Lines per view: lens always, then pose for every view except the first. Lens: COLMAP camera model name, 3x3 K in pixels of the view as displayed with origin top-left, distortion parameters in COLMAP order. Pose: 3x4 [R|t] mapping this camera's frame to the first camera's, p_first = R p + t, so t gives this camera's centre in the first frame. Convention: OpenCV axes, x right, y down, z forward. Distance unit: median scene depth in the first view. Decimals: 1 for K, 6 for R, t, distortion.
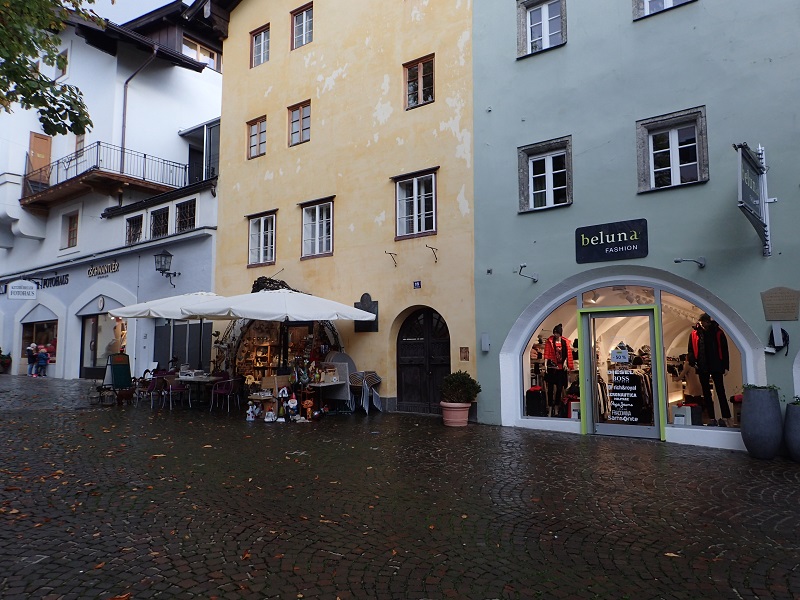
lens RADIAL K [[582.8, 0, 400.0], [0, 582.8, 300.0], [0, 0, 1]] dist [0.000145, -0.000092]
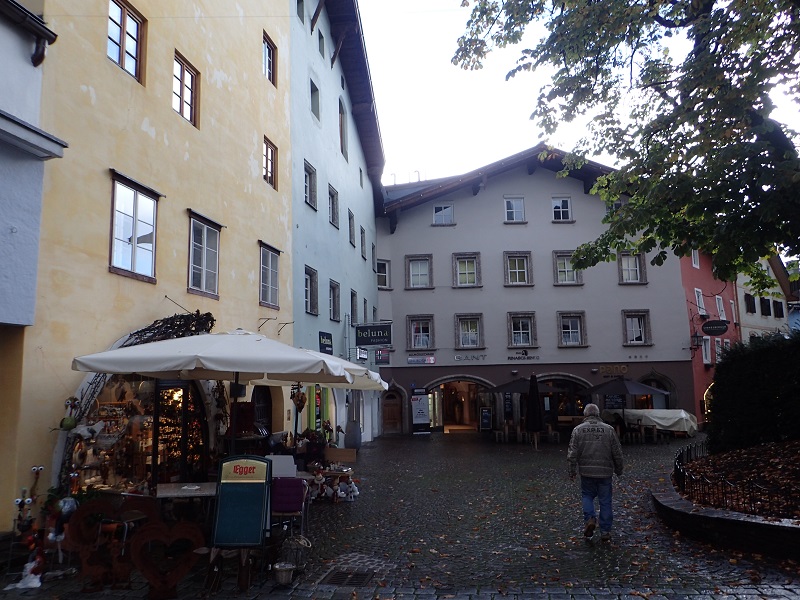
lens RADIAL K [[582.8, 0, 400.0], [0, 582.8, 300.0], [0, 0, 1]] dist [0.000145, -0.000092]
pose [[-0.419776, 0.119567, 0.899718, -0.910226], [-0.097344, 0.979636, -0.175605, 0.039937], [-0.902393, -0.161297, -0.399588, 1.054242]]
